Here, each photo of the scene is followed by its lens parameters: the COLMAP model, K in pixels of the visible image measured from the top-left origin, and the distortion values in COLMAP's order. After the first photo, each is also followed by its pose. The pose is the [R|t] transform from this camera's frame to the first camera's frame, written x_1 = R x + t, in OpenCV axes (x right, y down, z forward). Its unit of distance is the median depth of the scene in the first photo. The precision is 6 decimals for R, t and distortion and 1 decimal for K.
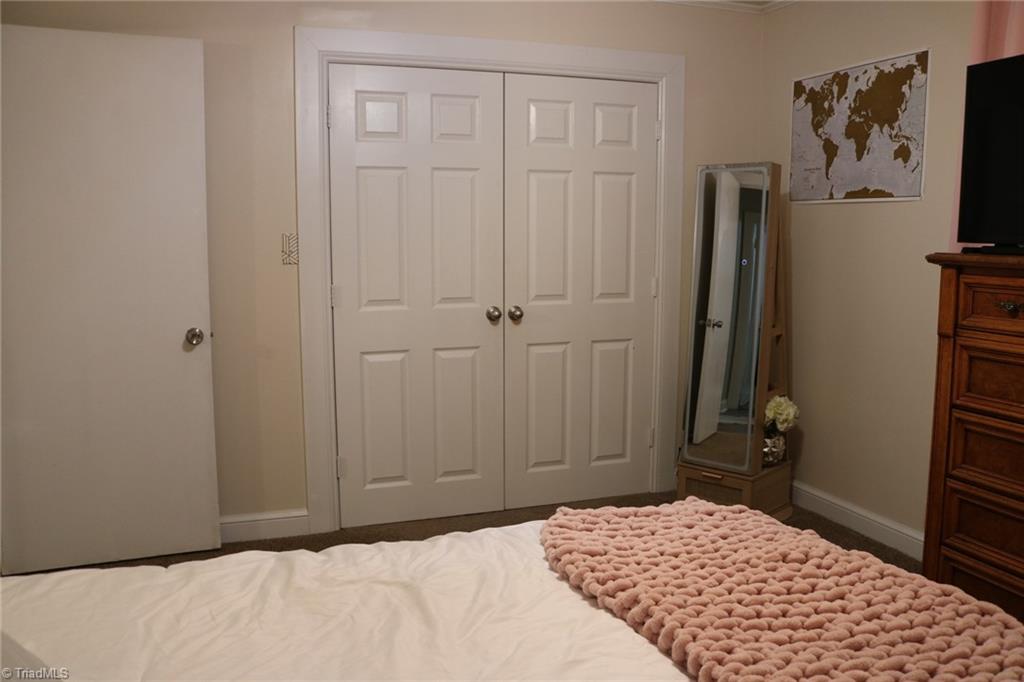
lens RADIAL K [[904.9, 0, 500.2], [0, 904.9, 345.8], [0, 0, 1]] dist [-0.096225, 0.004641]
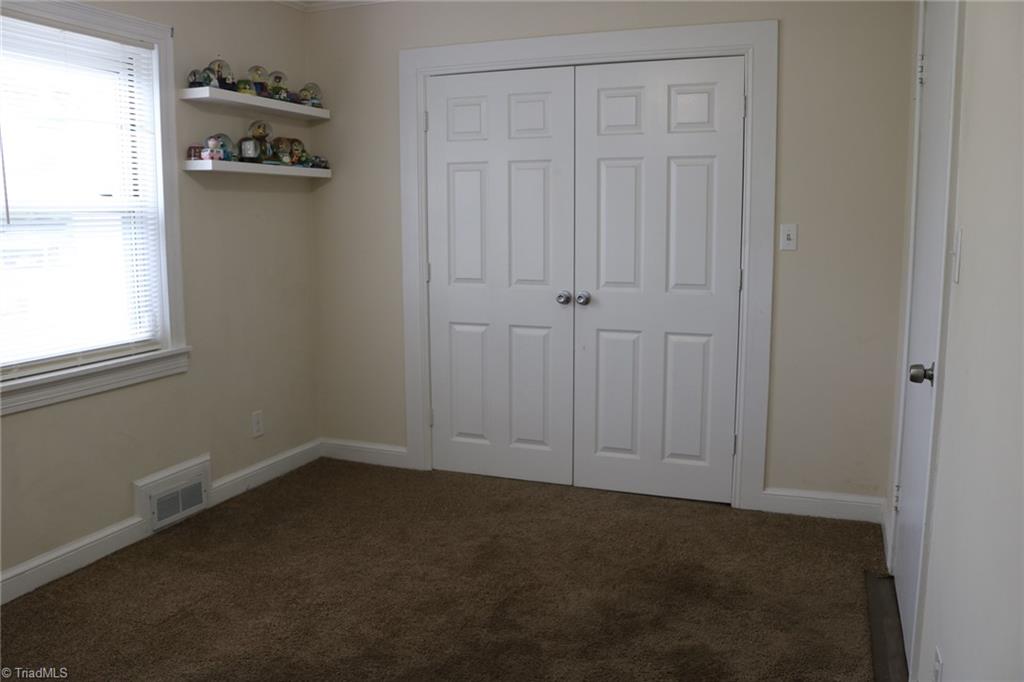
lens RADIAL K [[853.0, 0, 512.0], [0, 853.0, 341.0], [0, 0, 1]] dist [-0.156977, 0.131517]
pose [[0.737732, 0.096392, -0.668177, 0.596488], [-0.083452, 0.995184, 0.051428, -0.029622], [0.669916, 0.017821, 0.742223, 0.222992]]
